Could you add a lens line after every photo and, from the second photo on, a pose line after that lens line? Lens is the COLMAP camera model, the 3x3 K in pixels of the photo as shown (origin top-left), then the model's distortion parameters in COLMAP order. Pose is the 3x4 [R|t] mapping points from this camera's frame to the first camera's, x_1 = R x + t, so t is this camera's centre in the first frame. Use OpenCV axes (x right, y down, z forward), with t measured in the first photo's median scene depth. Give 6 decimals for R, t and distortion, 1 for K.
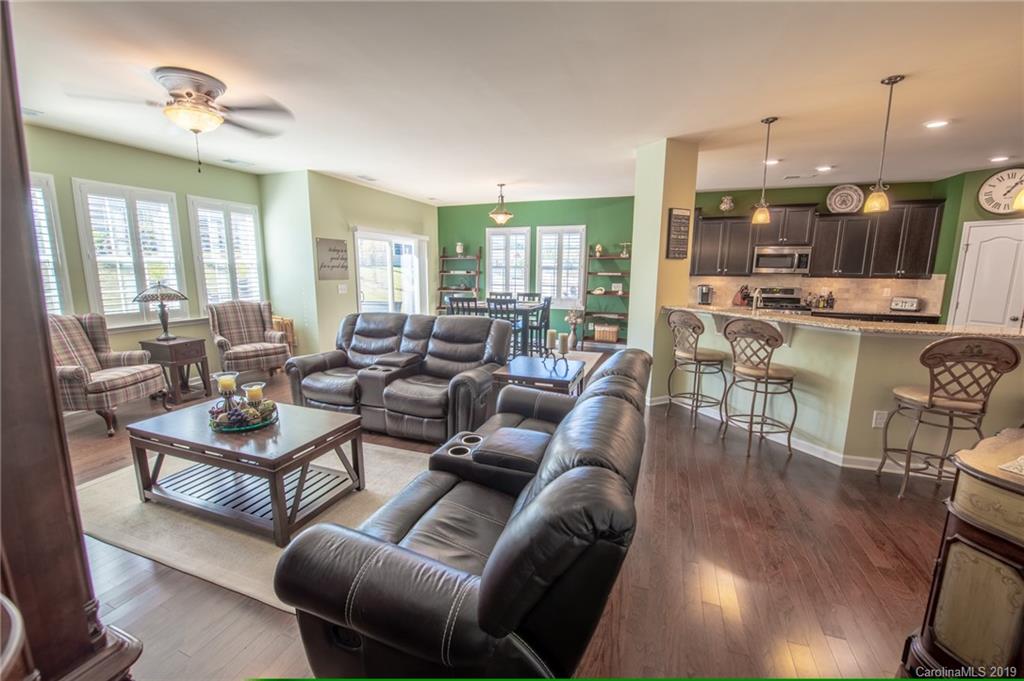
lens RADIAL K [[417.0, 0, 510.8], [0, 417.0, 337.5], [0, 0, 1]] dist [-0.010178, -0.000225]
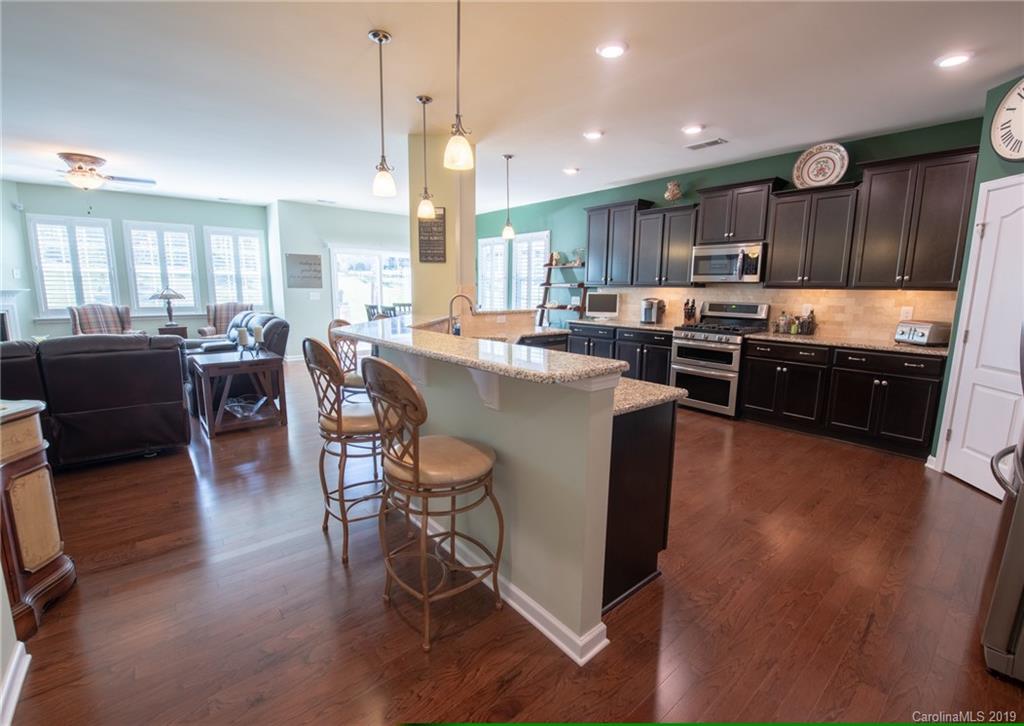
lens RADIAL K [[452.2, 0, 509.5], [0, 452.2, 358.0], [0, 0, 1]] dist [-0.004384, -0.000173]
pose [[0.867087, 0.080469, -0.491615, 0.760452], [-0.085908, 0.996236, 0.011546, -0.003993], [0.490693, 0.032222, 0.870736, 0.161978]]
